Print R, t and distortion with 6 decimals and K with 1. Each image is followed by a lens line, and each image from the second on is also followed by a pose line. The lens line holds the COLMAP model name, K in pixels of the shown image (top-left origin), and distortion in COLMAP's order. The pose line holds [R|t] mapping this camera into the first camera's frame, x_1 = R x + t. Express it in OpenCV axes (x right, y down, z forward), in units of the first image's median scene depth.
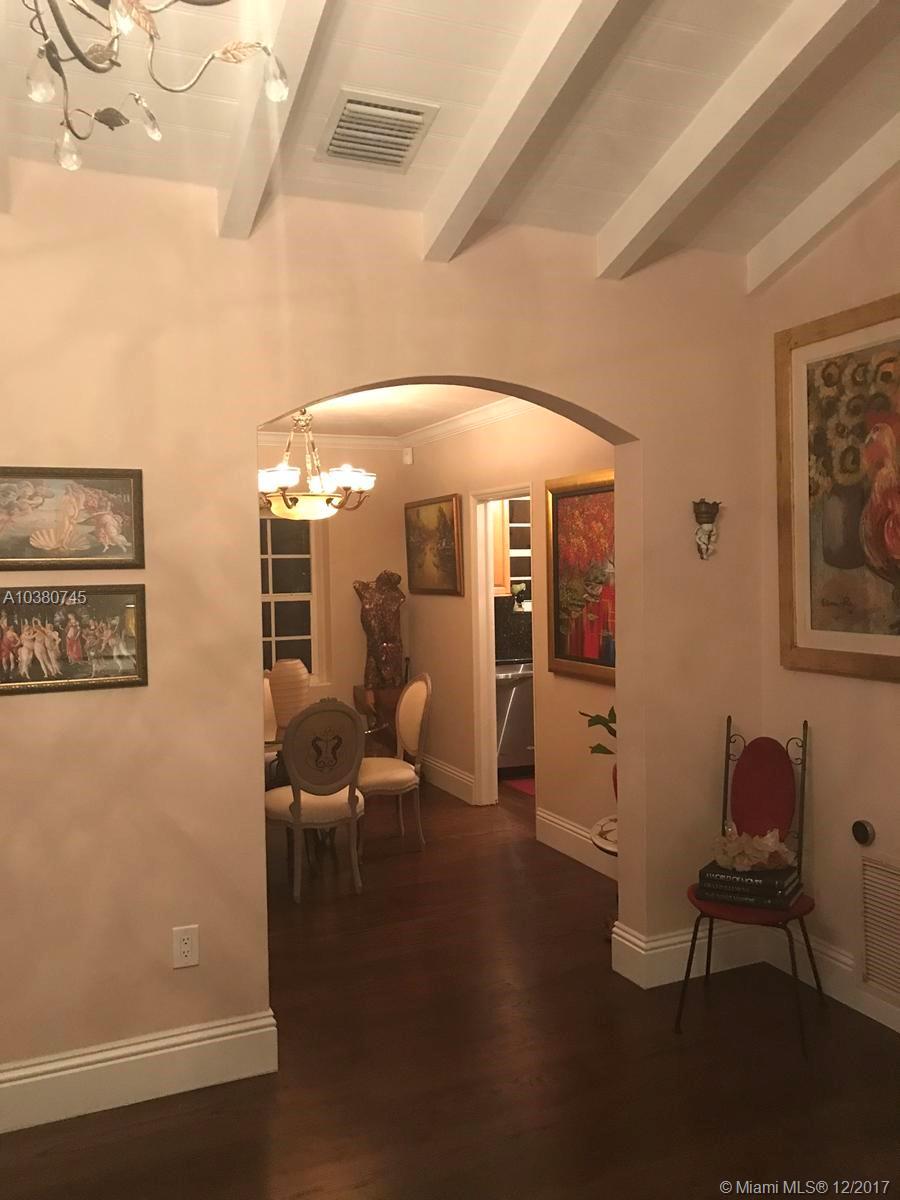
lens RADIAL K [[985.4, 0, 450.0], [0, 985.4, 600.0], [0, 0, 1]] dist [0.006944, -0.003564]
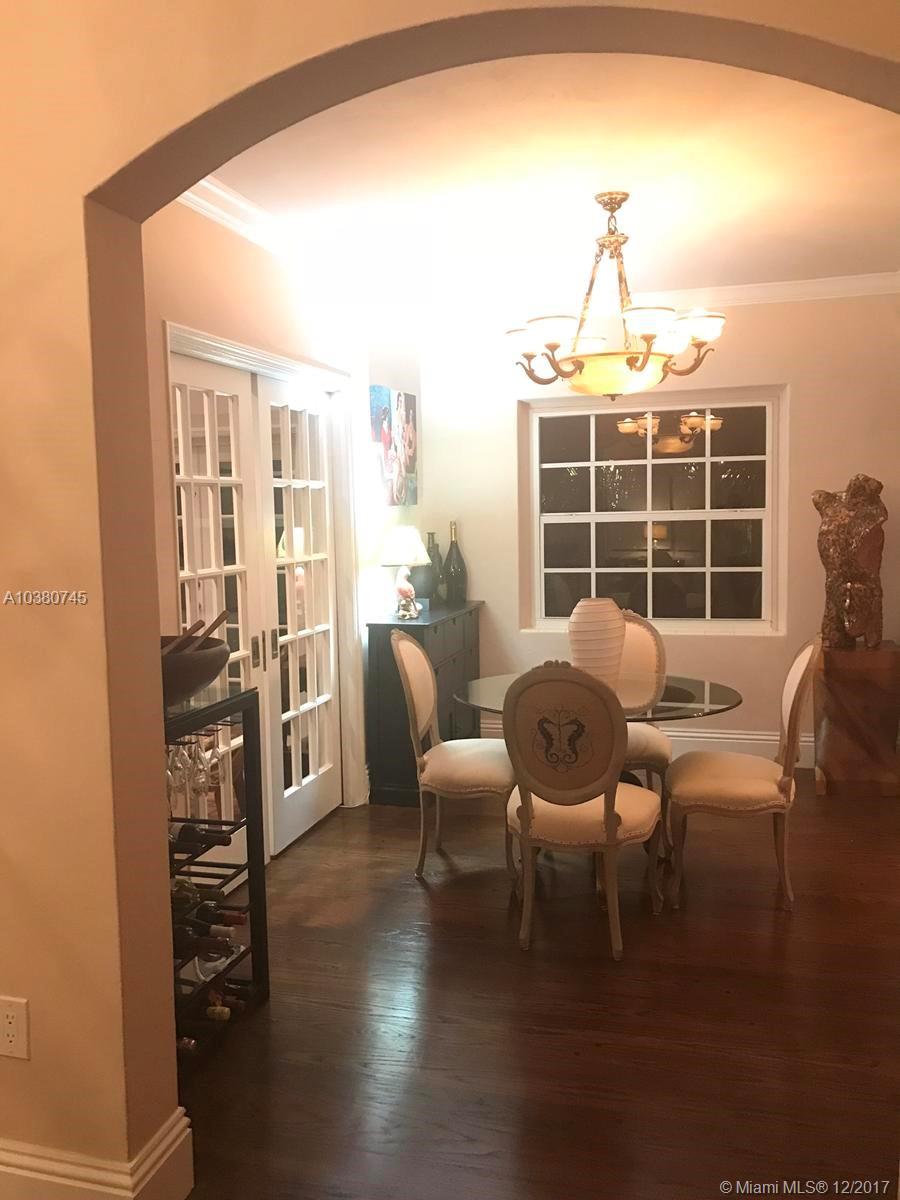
lens RADIAL K [[985.4, 0, 450.0], [0, 985.4, 600.0], [0, 0, 1]] dist [0.006944, -0.003564]
pose [[0.766424, 0.060846, -0.639447, 0.205552], [-0.012844, 0.996756, 0.079451, 0.007170], [0.642207, -0.052680, 0.764719, 0.396769]]
